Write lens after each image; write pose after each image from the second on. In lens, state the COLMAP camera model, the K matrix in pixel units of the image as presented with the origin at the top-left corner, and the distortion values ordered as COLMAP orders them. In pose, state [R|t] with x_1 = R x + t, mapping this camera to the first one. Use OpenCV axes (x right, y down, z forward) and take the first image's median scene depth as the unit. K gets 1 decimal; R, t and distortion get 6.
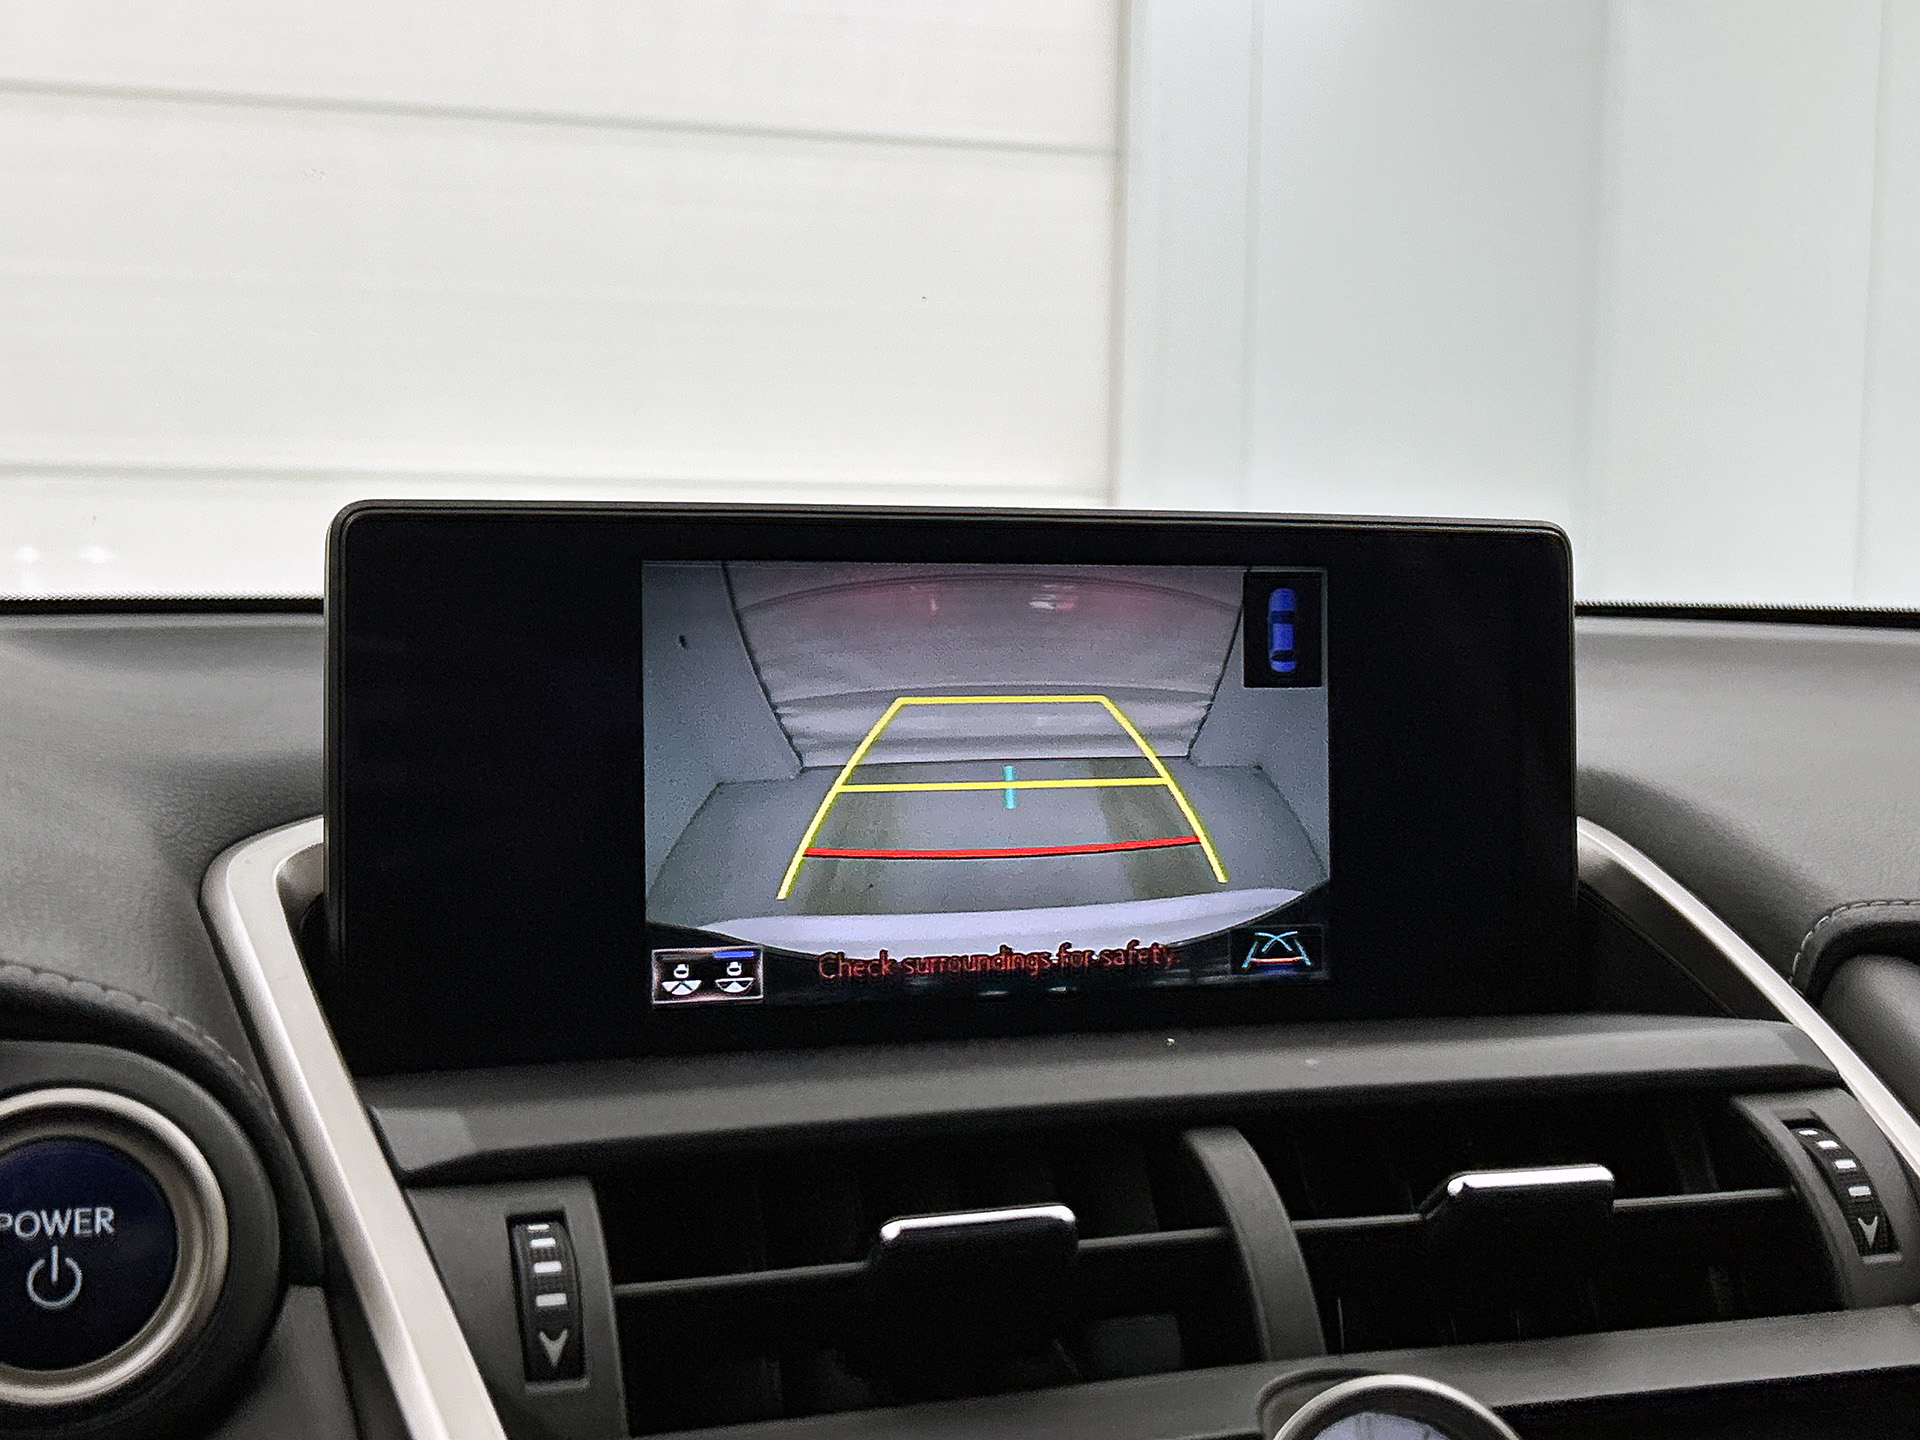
lens RADIAL K [[2354.9, 0, 960.0], [0, 2354.9, 720.0], [0, 0, 1]] dist [0.171094, -0.504621]
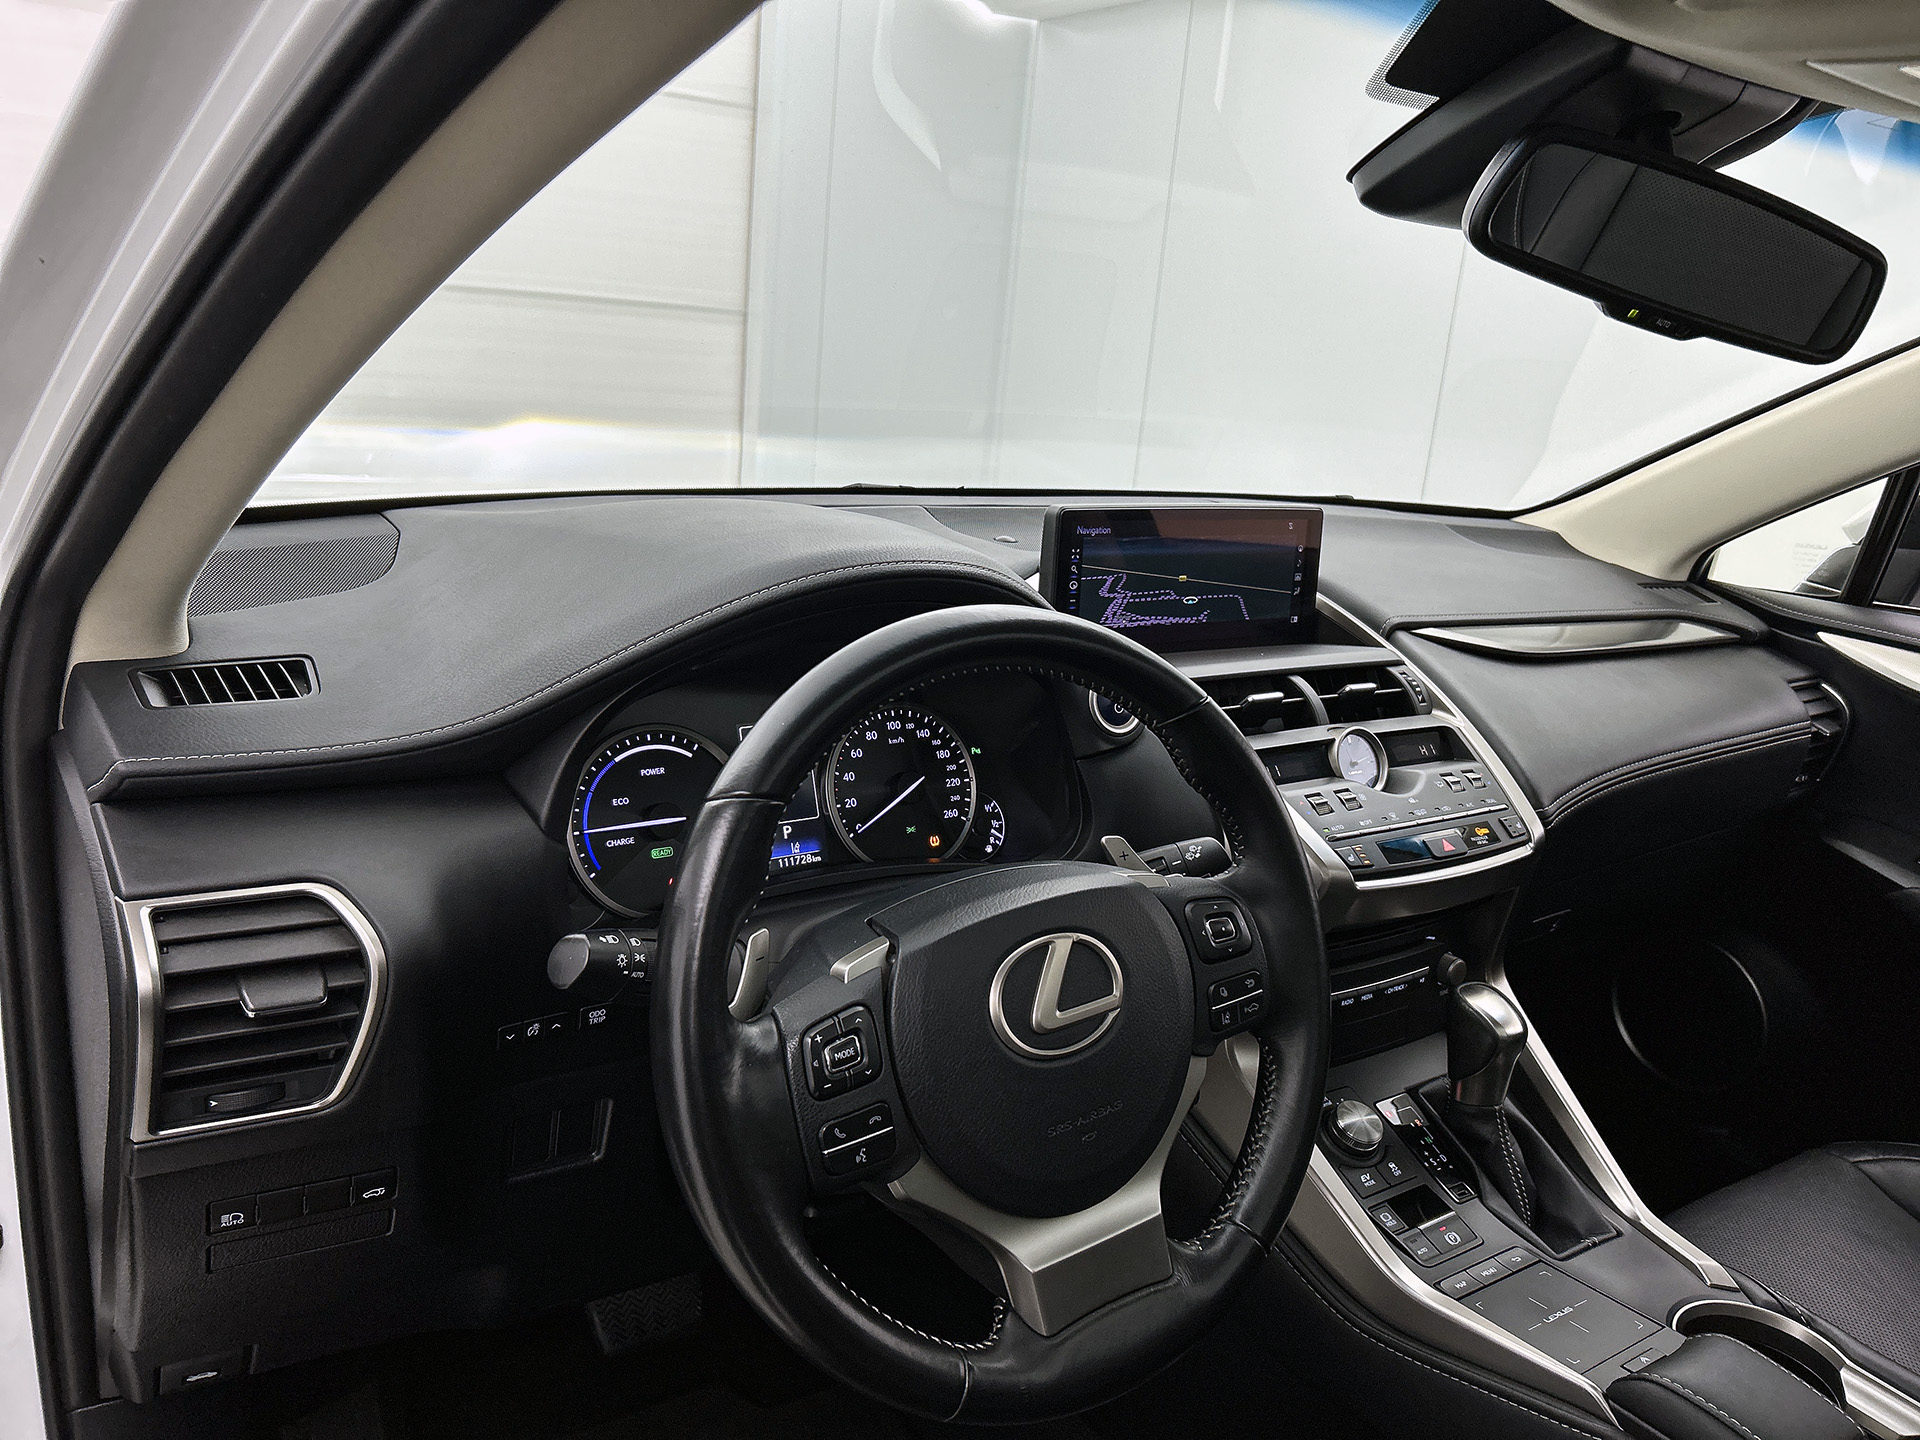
lens RADIAL K [[1444.9, 0, 951.5], [0, 1444.9, 718.6], [0, 0, 1]] dist [0.101845, -0.152289]
pose [[0.957621, -0.009579, 0.287870, -1.276048], [-0.048211, 0.980016, 0.192989, -0.233475], [-0.283966, -0.198689, 0.938022, -1.331338]]
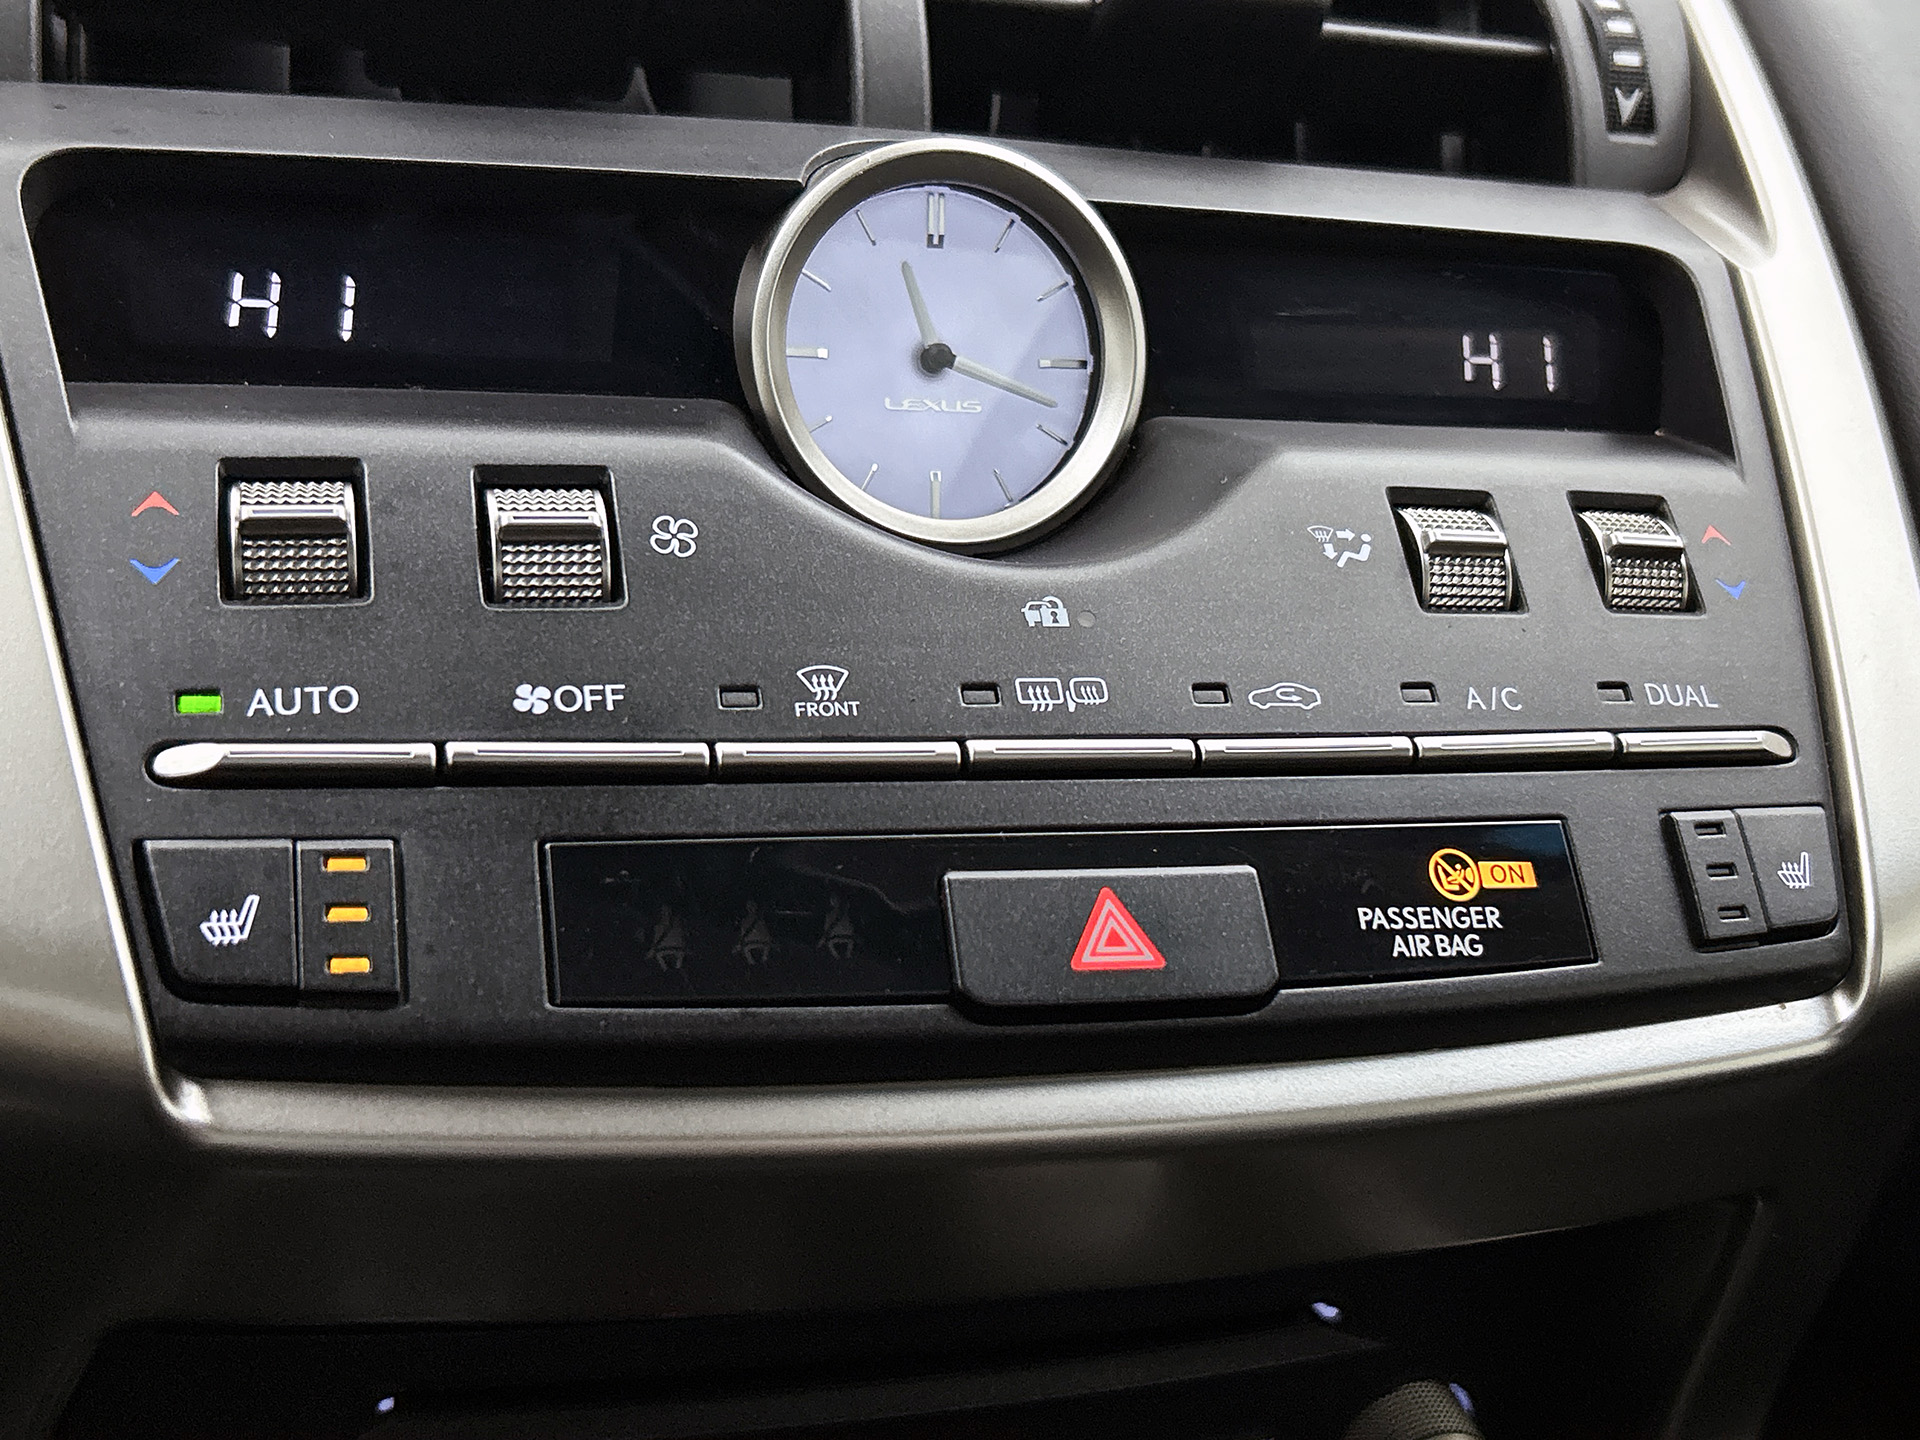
lens RADIAL K [[2346.8, 0, 947.7], [0, 2346.8, 724.3], [0, 0, 1]] dist [0.186272, -0.598090]
pose [[0.991004, 0.128603, 0.037033, 0.149710], [-0.132874, 0.912508, 0.386878, 0.127719], [0.015961, -0.388318, 0.921387, 0.145965]]
